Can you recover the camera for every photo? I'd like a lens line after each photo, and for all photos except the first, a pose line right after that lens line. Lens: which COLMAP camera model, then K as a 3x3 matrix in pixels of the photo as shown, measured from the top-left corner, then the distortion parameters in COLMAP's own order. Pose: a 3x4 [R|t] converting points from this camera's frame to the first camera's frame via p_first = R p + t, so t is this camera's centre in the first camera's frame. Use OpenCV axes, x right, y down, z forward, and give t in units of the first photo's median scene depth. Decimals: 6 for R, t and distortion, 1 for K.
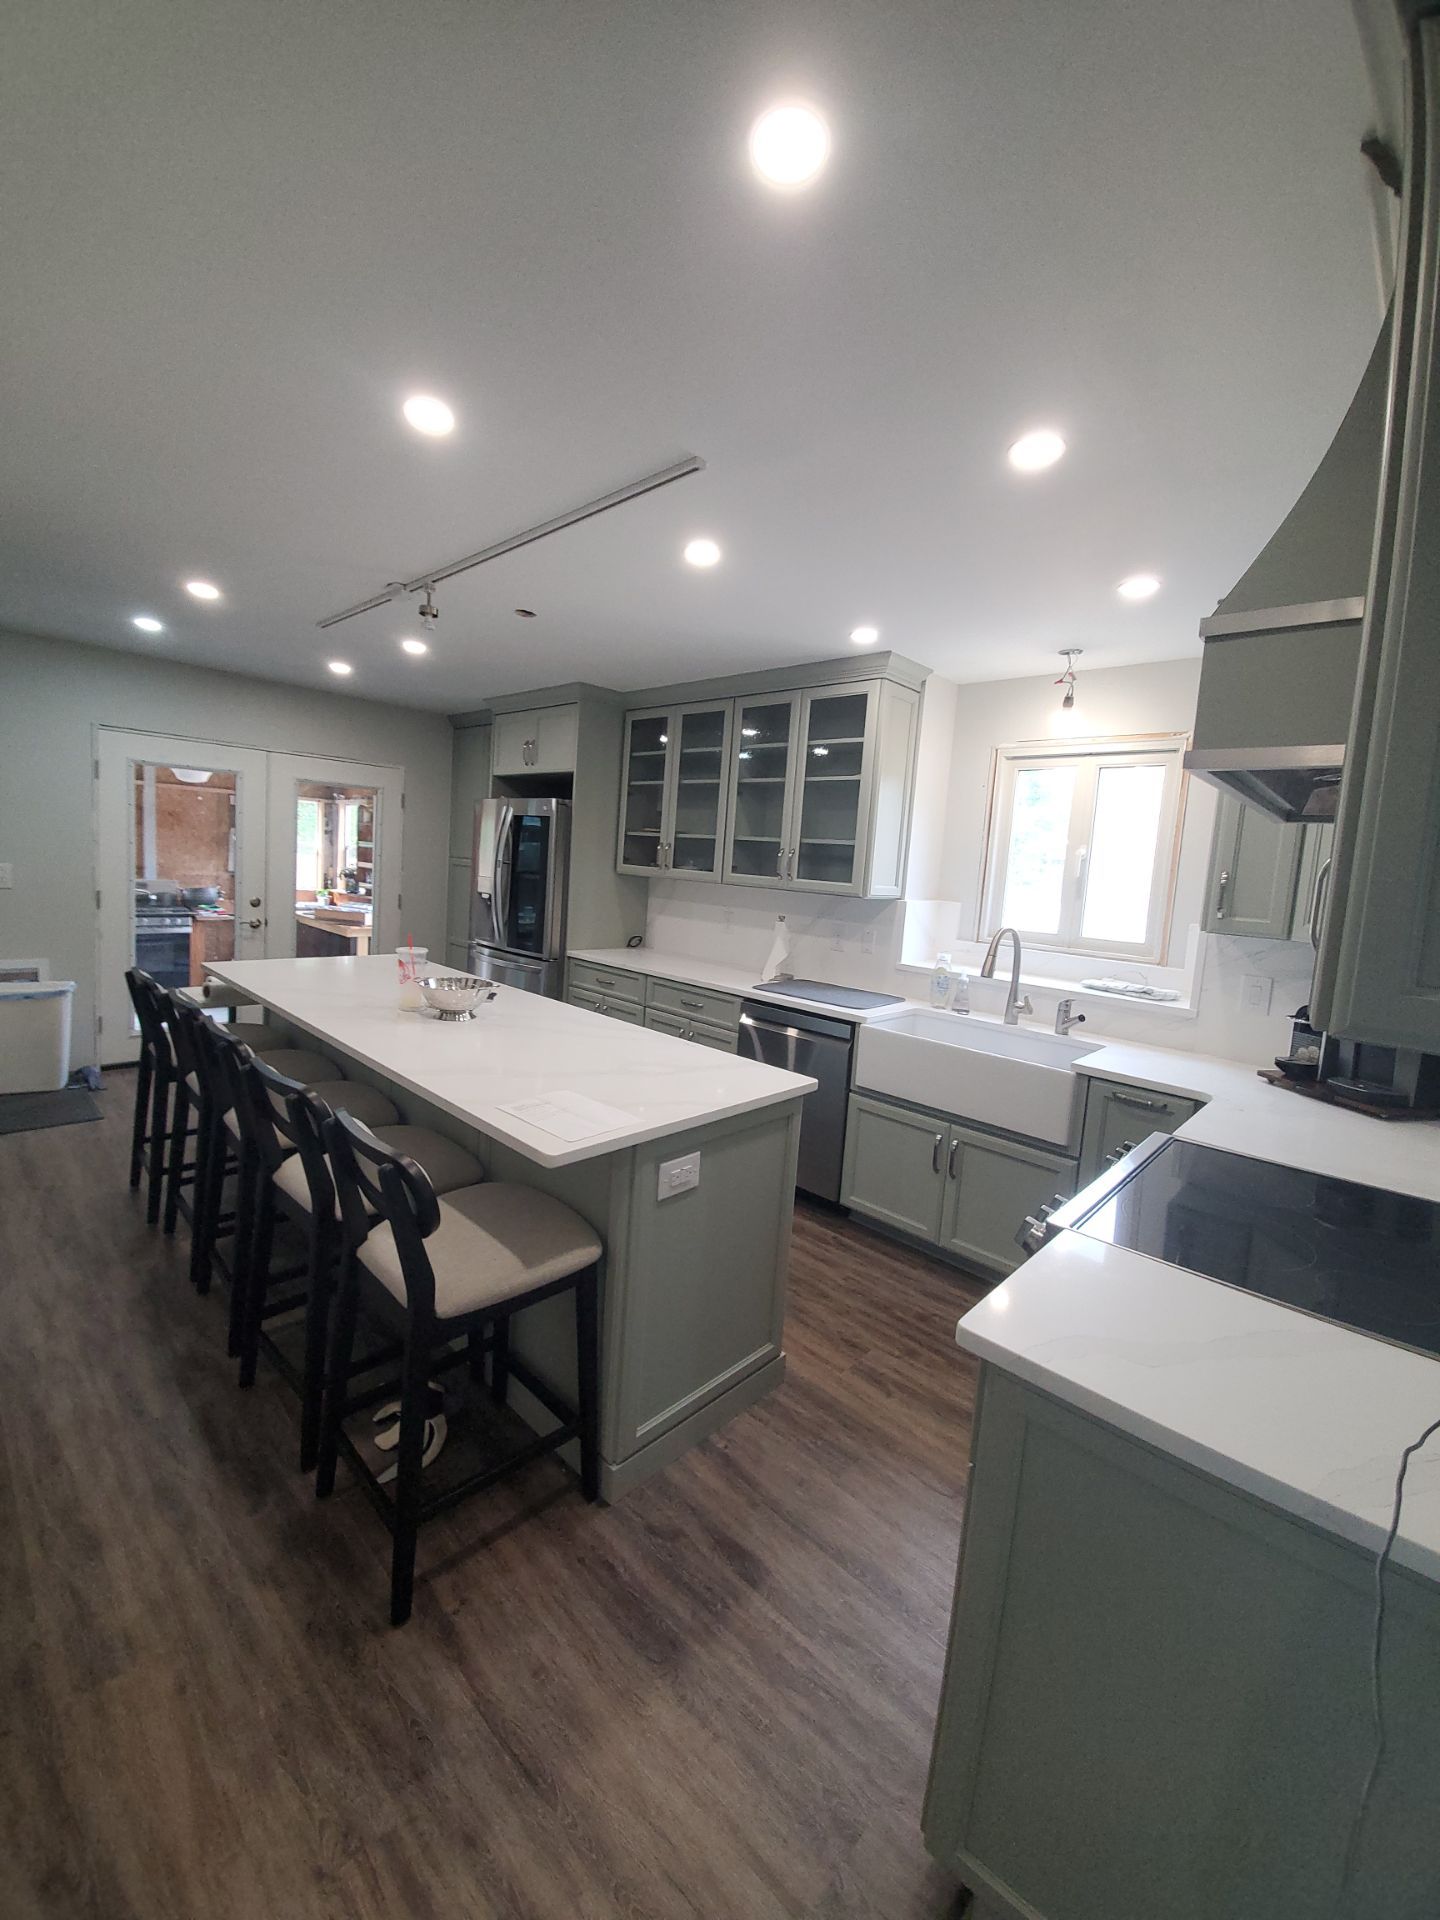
lens RADIAL K [[757.8, 0, 709.4], [0, 757.8, 929.4], [0, 0, 1]] dist [0.001481, -0.010681]
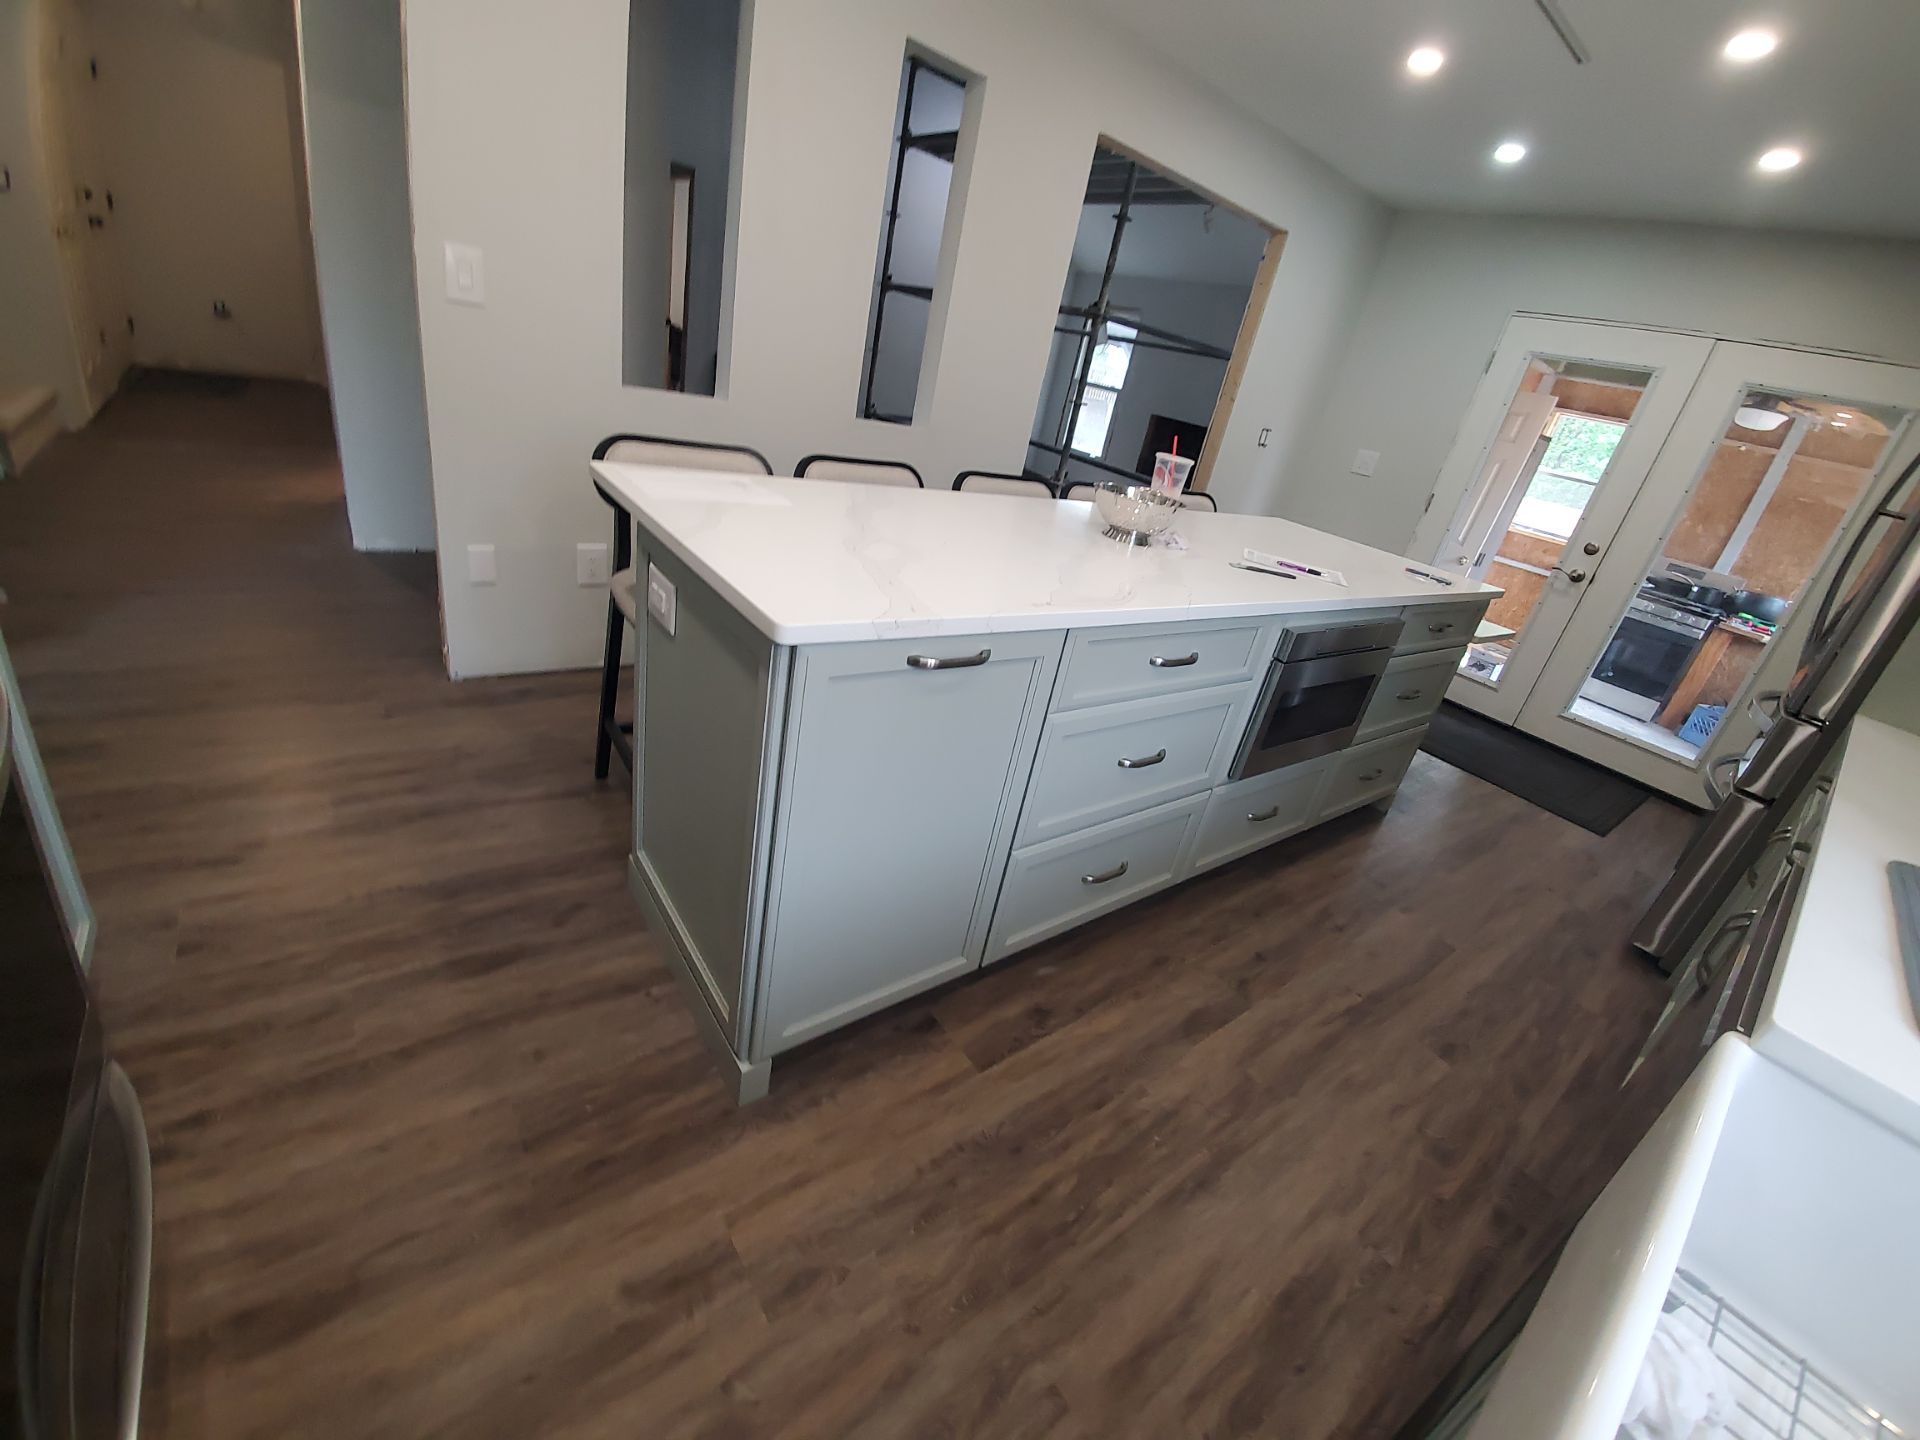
lens RADIAL K [[757.8, 0, 989.2], [0, 757.8, 698.9], [0, 0, 1]] dist [0.001481, -0.010681]
pose [[-0.117544, 0.316419, -0.941309, 0.380742], [-0.293738, 0.894388, 0.337326, 0.033342], [0.948631, 0.316149, -0.012186, 0.774997]]
